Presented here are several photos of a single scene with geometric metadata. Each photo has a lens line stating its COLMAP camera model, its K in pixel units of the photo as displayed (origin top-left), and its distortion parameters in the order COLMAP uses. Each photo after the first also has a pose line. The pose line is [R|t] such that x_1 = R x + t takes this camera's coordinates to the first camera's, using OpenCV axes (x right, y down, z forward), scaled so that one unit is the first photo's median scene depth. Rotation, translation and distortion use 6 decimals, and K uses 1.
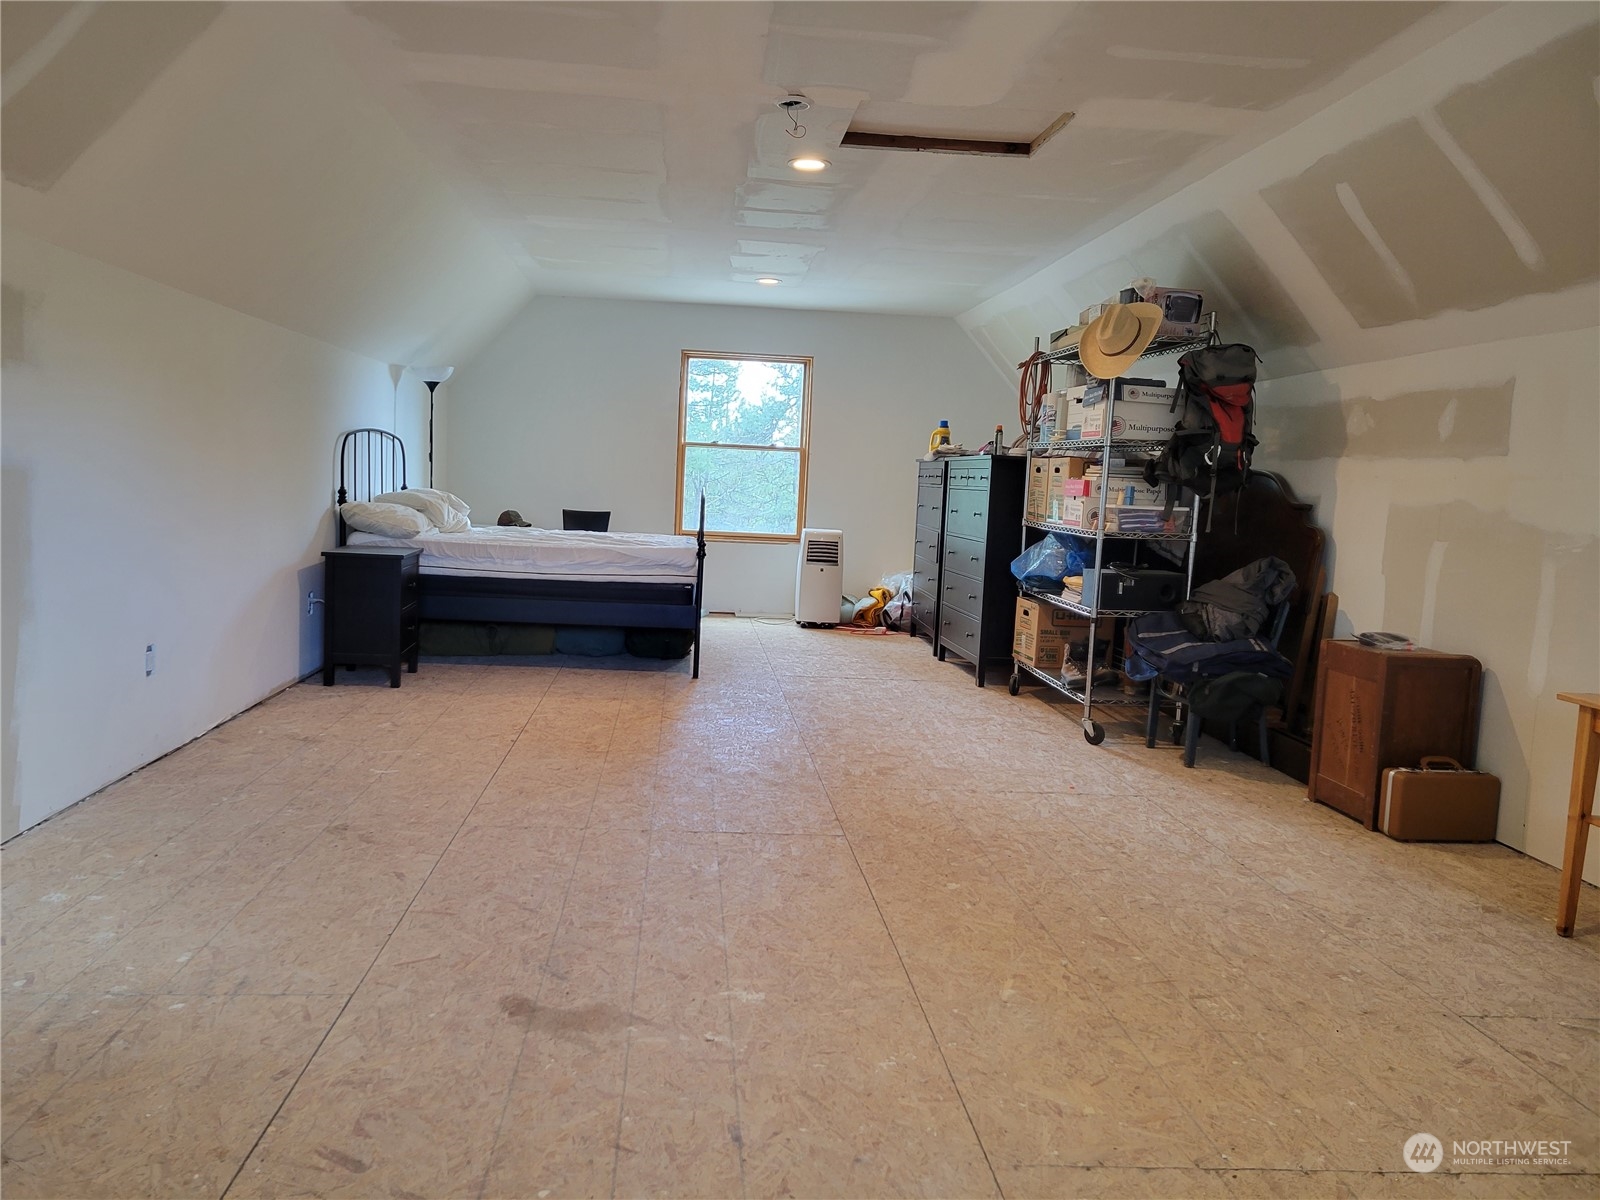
lens RADIAL K [[1164.1, 0, 800.0], [0, 1164.1, 600.0], [0, 0, 1]] dist [0.067450, -0.046624]
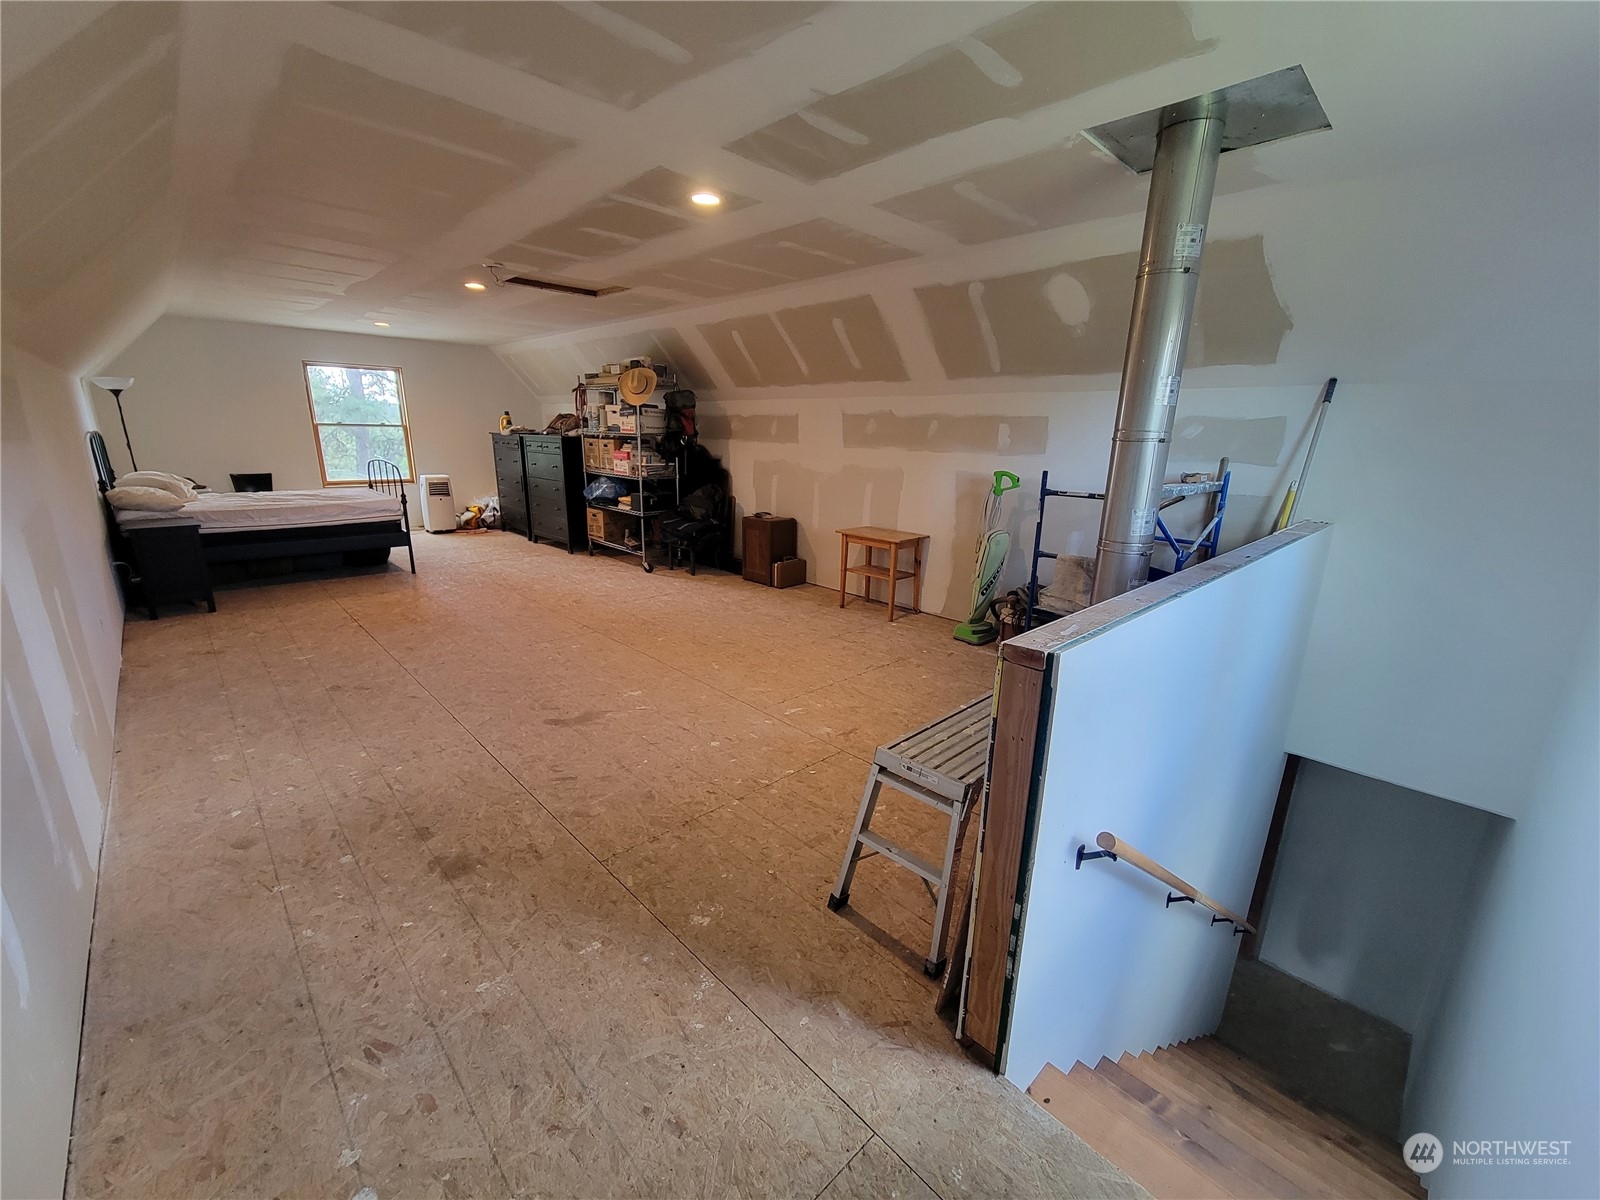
lens RADIAL K [[644.3, 0, 800.0], [0, 644.3, 600.0], [0, 0, 1]] dist [0.001881, 0.000202]
pose [[0.766180, -0.192035, 0.613263, -0.297667], [0.076811, 0.974832, 0.209291, -0.062746], [-0.638019, -0.113249, 0.761647, -0.135818]]
